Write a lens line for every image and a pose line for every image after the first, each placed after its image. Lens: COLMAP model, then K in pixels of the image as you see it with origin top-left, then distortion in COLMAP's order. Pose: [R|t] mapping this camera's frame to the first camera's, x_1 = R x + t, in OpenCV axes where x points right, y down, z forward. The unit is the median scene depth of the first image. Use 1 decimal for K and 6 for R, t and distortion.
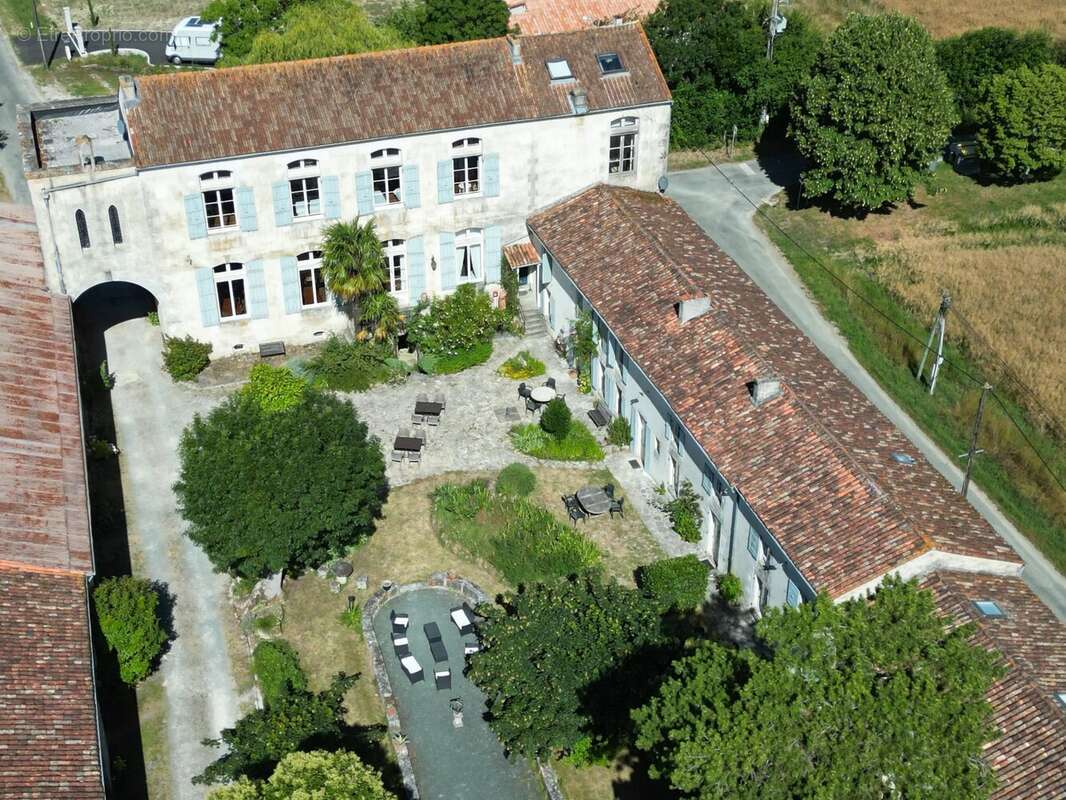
lens RADIAL K [[1455.0, 0, 535.4], [0, 1455.0, 402.6], [0, 0, 1]] dist [0.103039, 0.000000]
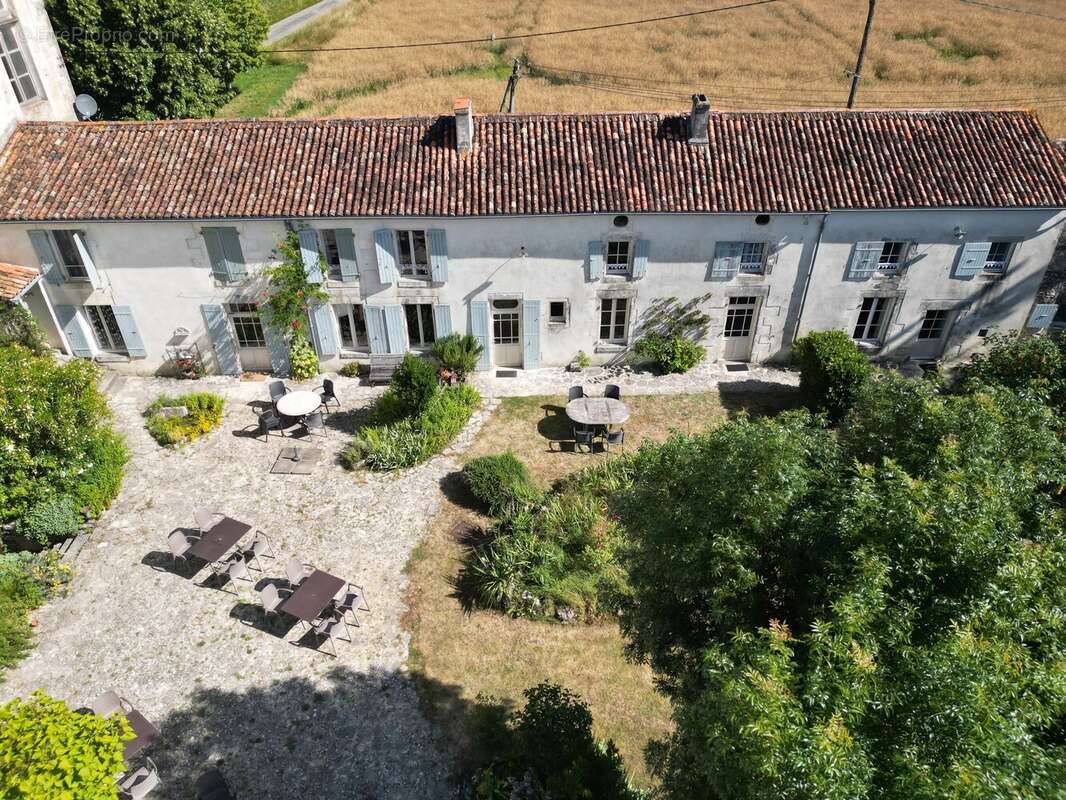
lens RADIAL K [[738.9, 0, 534.3], [0, 738.9, 400.1], [0, 0, 1]] dist [0.067225, -0.060051]
pose [[0.304140, -0.554103, 0.774899, -0.208939], [0.528158, 0.775049, 0.346913, -0.063988], [-0.792810, 0.303759, 0.528377, 0.773344]]
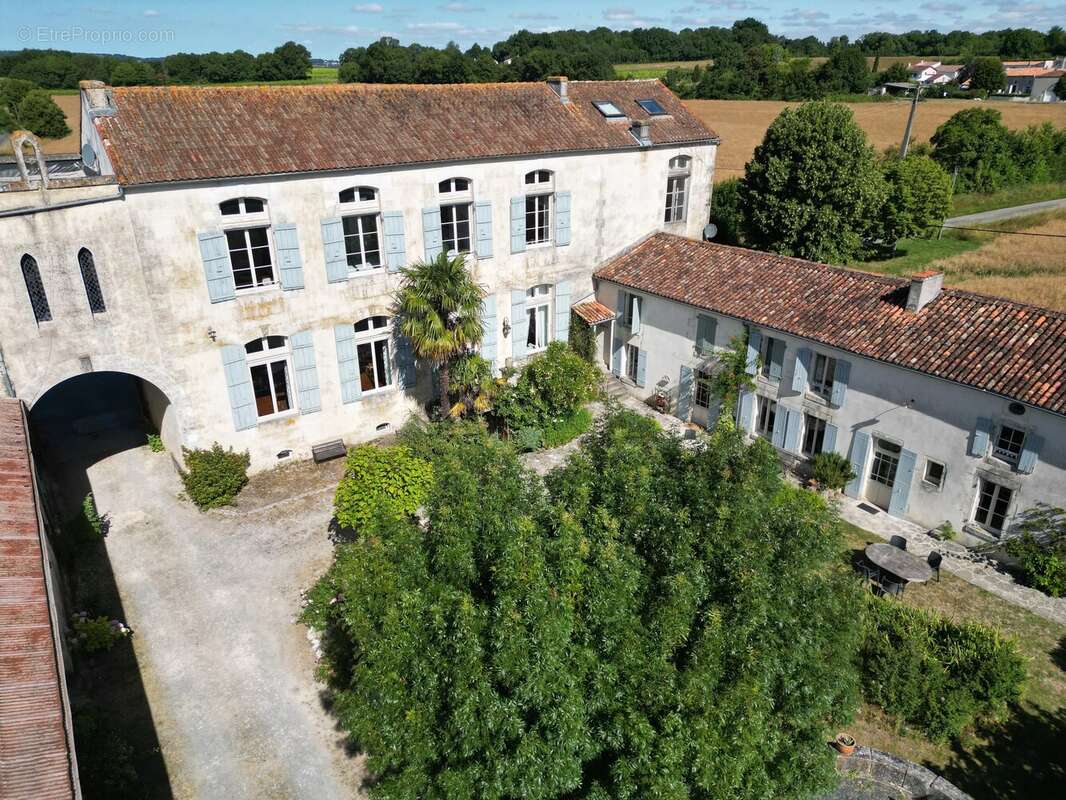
lens RADIAL K [[738.9, 0, 533.5], [0, 738.9, 401.9], [0, 0, 1]] dist [0.067225, -0.060051]
pose [[0.955971, -0.127370, 0.264379, -0.190301], [0.169234, 0.975282, -0.142071, 0.013289], [-0.239748, 0.180557, 0.953897, 0.634068]]
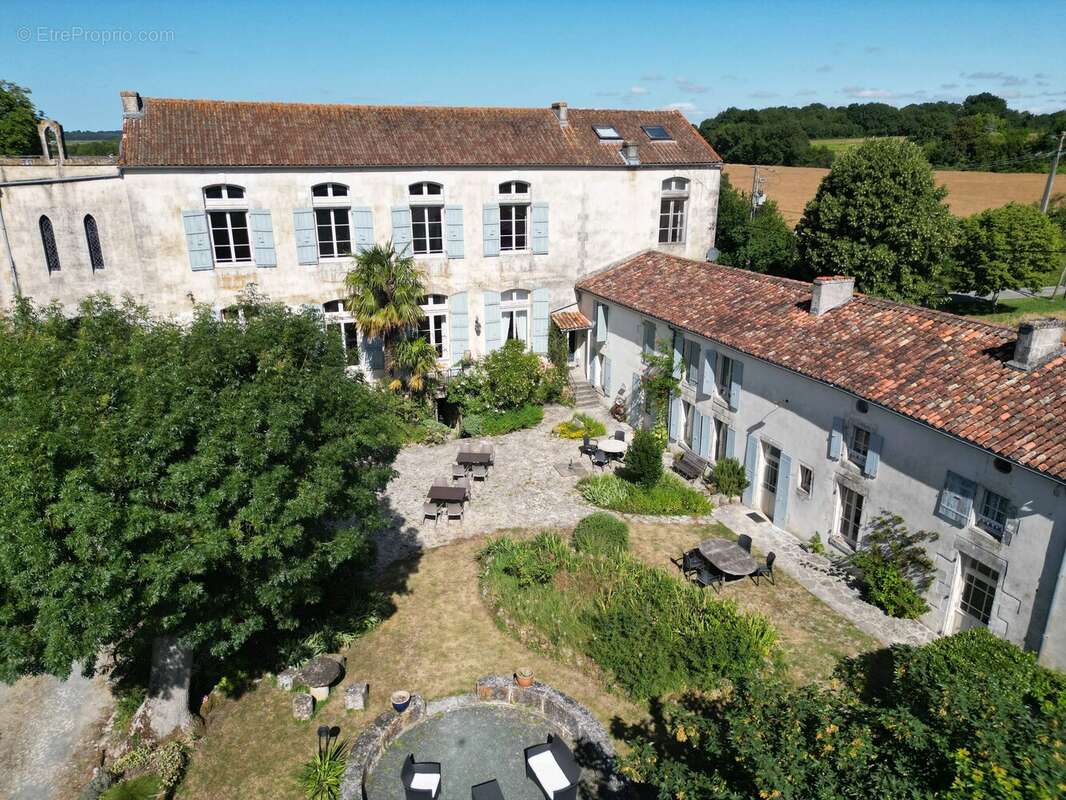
lens RADIAL K [[738.9, 0, 533.6], [0, 738.9, 402.5], [0, 0, 1]] dist [0.067225, -0.060051]
pose [[0.999613, -0.012181, 0.024994, -0.050504], [0.018106, 0.967384, -0.252668, 0.076307], [-0.021101, 0.253022, 0.967230, 0.603847]]
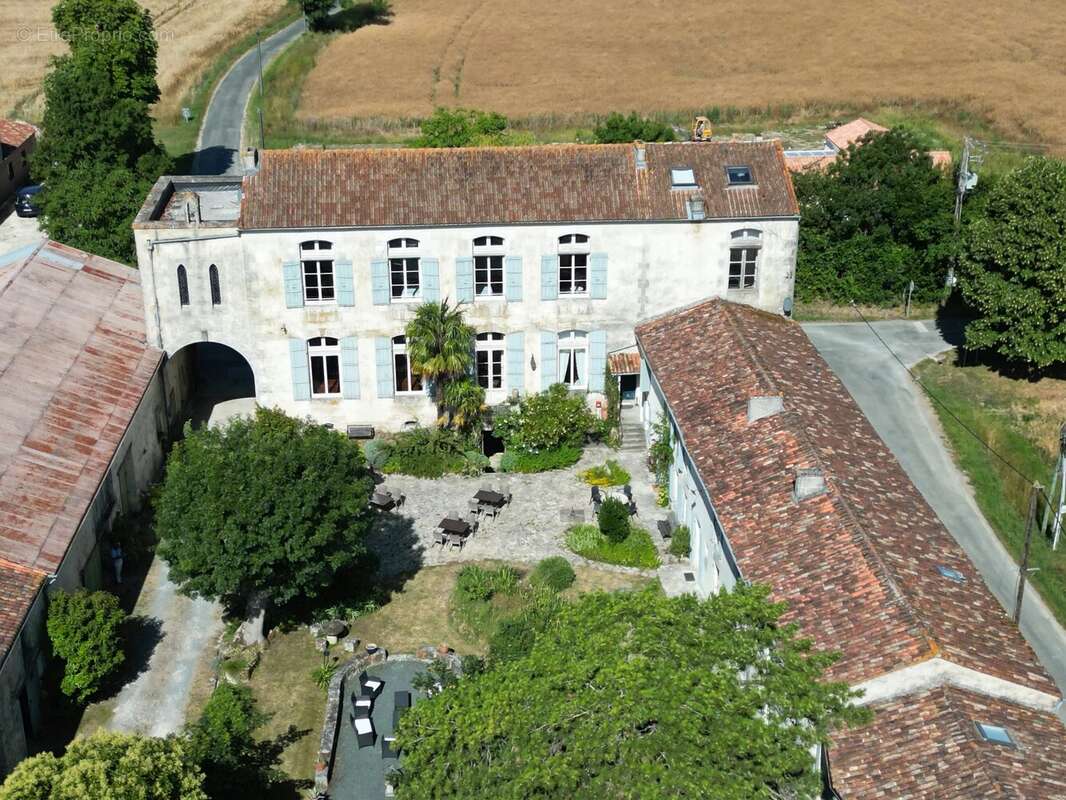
lens RADIAL K [[1455.0, 0, 539.8], [0, 1455.0, 405.9], [0, 0, 1]] dist [0.103039, 0.000000]
pose [[0.970056, 0.094553, -0.223721, 0.165171], [-0.131326, 0.979044, -0.155648, 0.088630], [0.204315, 0.180368, 0.962145, 0.085292]]
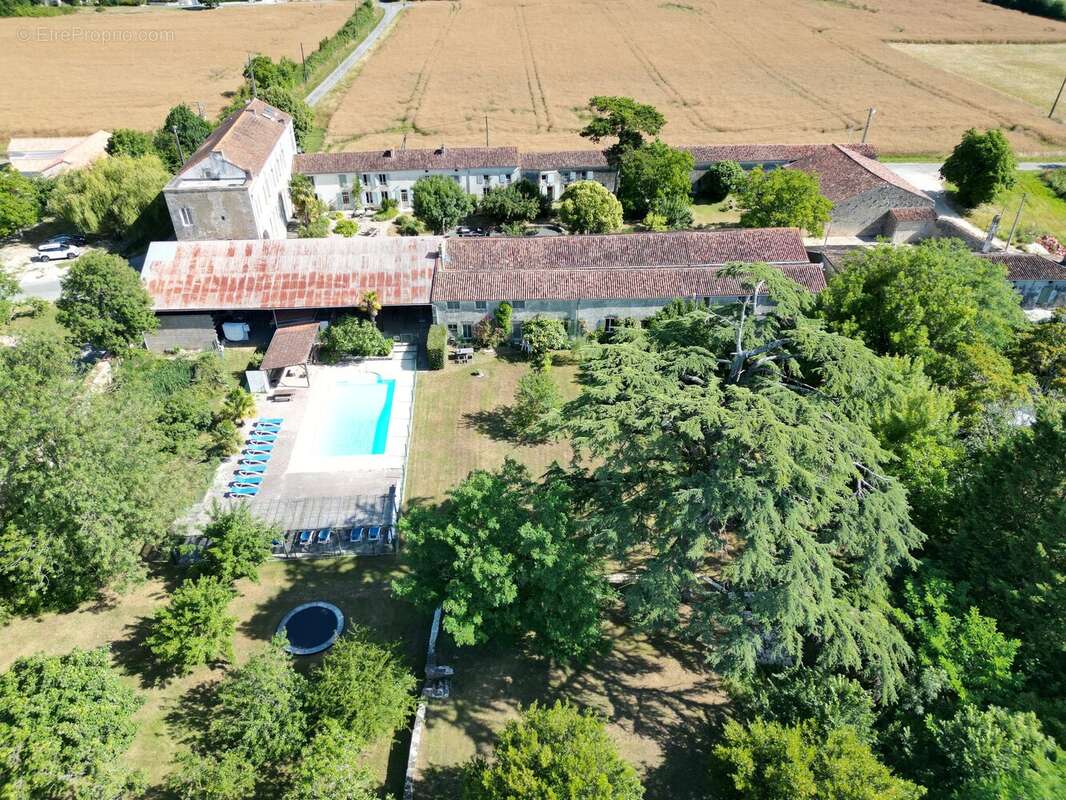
lens RADIAL K [[738.9, 0, 537.0], [0, 738.9, 400.2], [0, 0, 1]] dist [0.067225, -0.060051]
pose [[0.202186, -0.550955, 0.809672, -1.344500], [0.541004, 0.751986, 0.376606, -0.092482], [-0.816355, 0.361891, 0.450110, 0.193238]]
